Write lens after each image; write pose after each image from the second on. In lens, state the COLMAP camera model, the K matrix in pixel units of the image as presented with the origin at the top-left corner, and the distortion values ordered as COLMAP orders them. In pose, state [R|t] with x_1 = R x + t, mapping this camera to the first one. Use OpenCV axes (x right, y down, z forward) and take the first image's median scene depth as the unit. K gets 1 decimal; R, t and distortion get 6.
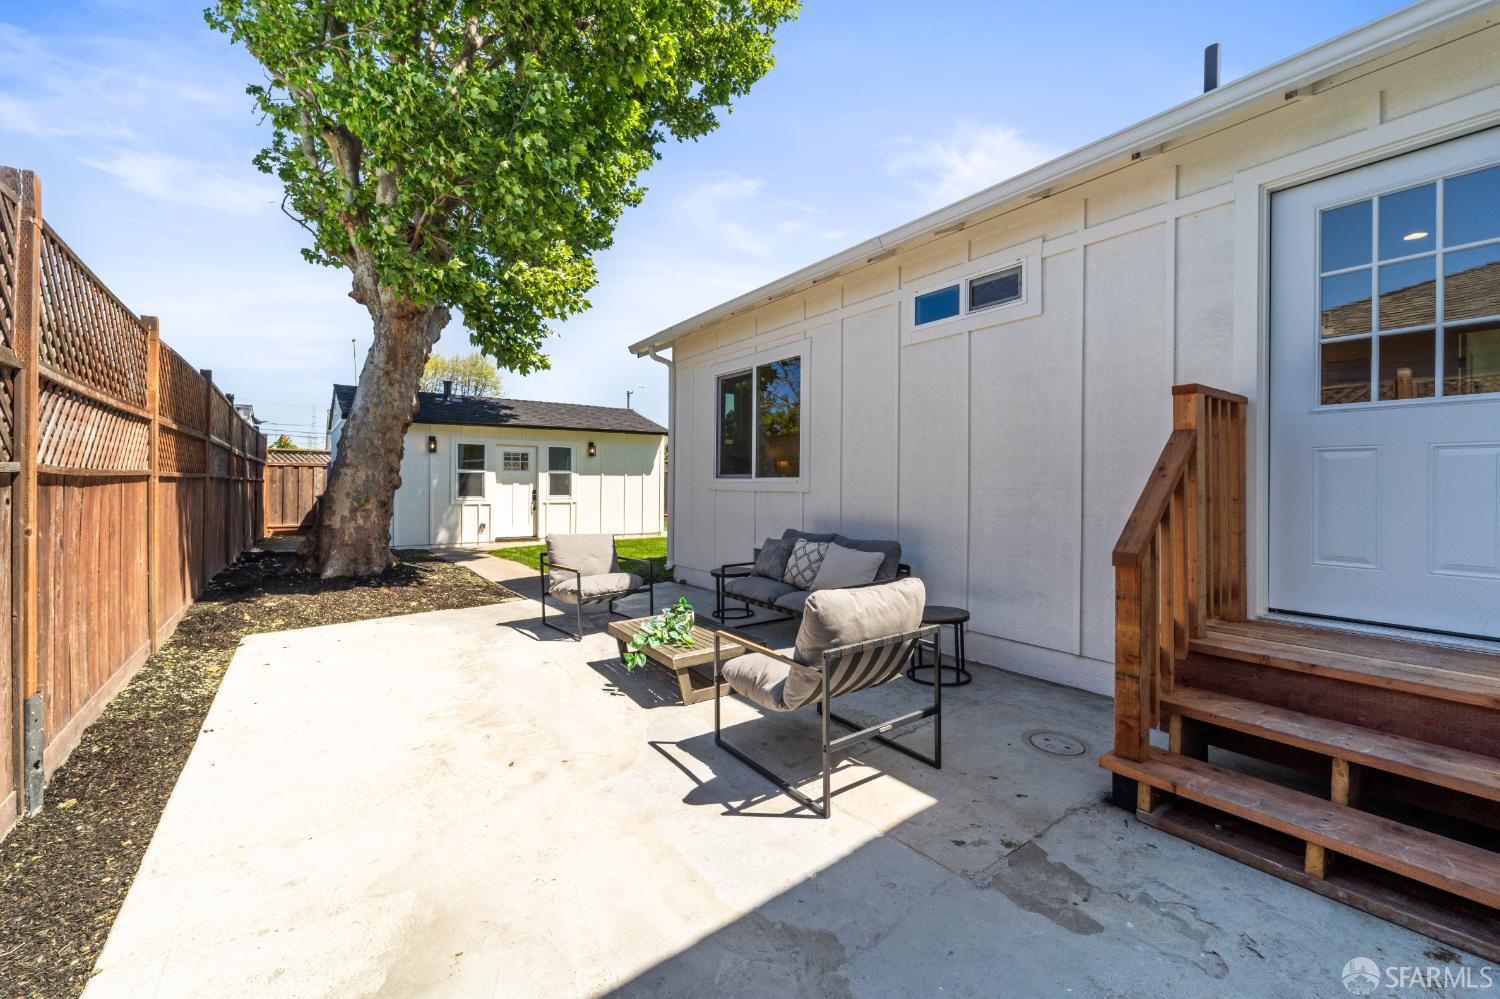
lens RADIAL K [[616.8, 0, 750.9], [0, 616.8, 484.7], [0, 0, 1]] dist [0.001538, -0.000154]
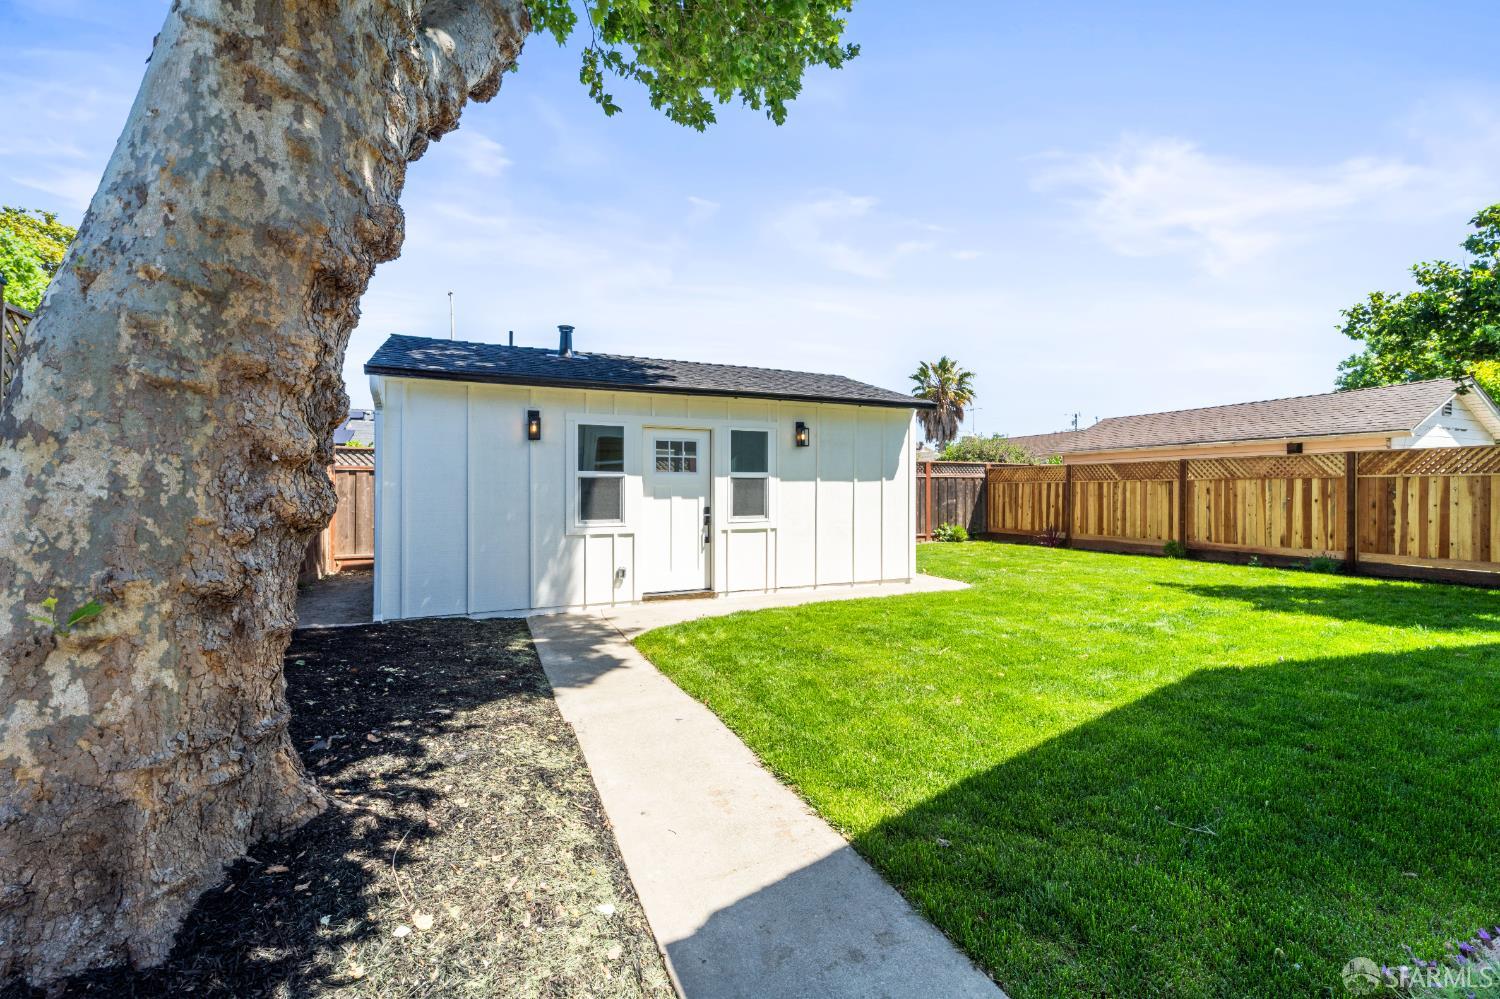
lens RADIAL K [[616.8, 0, 745.6], [0, 616.8, 492.8], [0, 0, 1]] dist [0.001538, -0.000154]
pose [[0.977264, -0.004674, -0.211974, -0.207945], [0.005173, 0.999985, 0.001799, -0.005481], [0.211962, -0.002855, 0.977274, 0.483031]]
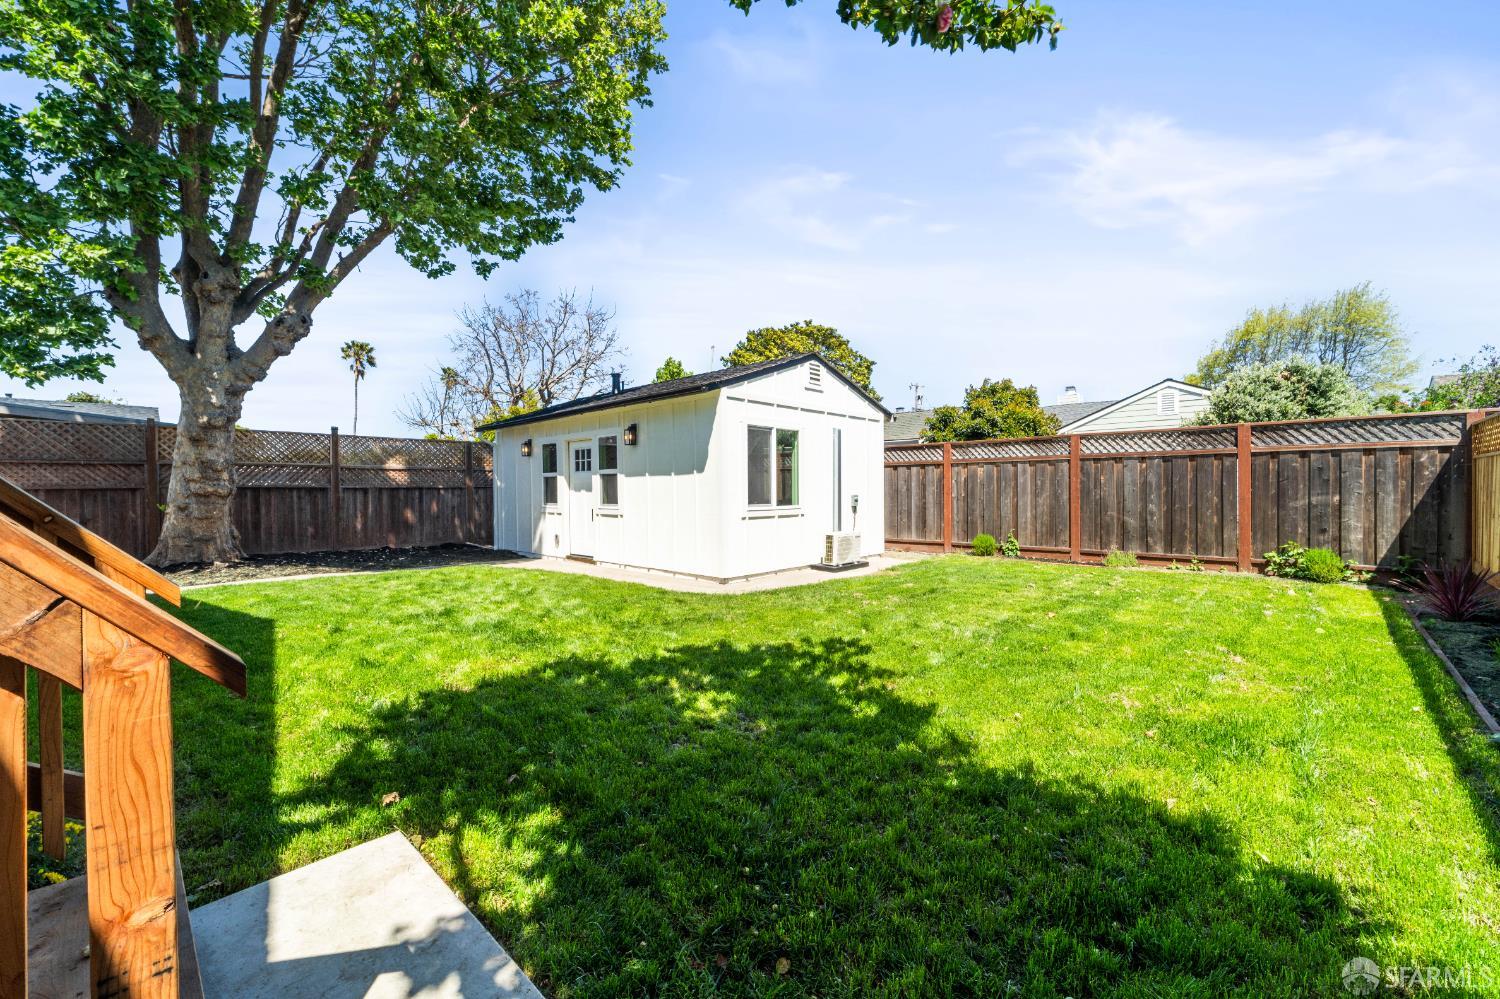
lens RADIAL K [[616.8, 0, 739.8], [0, 616.8, 495.6], [0, 0, 1]] dist [0.001538, -0.000154]
pose [[0.149025, 0.013215, -0.988745, 0.448896], [0.011326, 0.999822, 0.015070, -0.002583], [0.988769, -0.013444, 0.148848, 1.119630]]
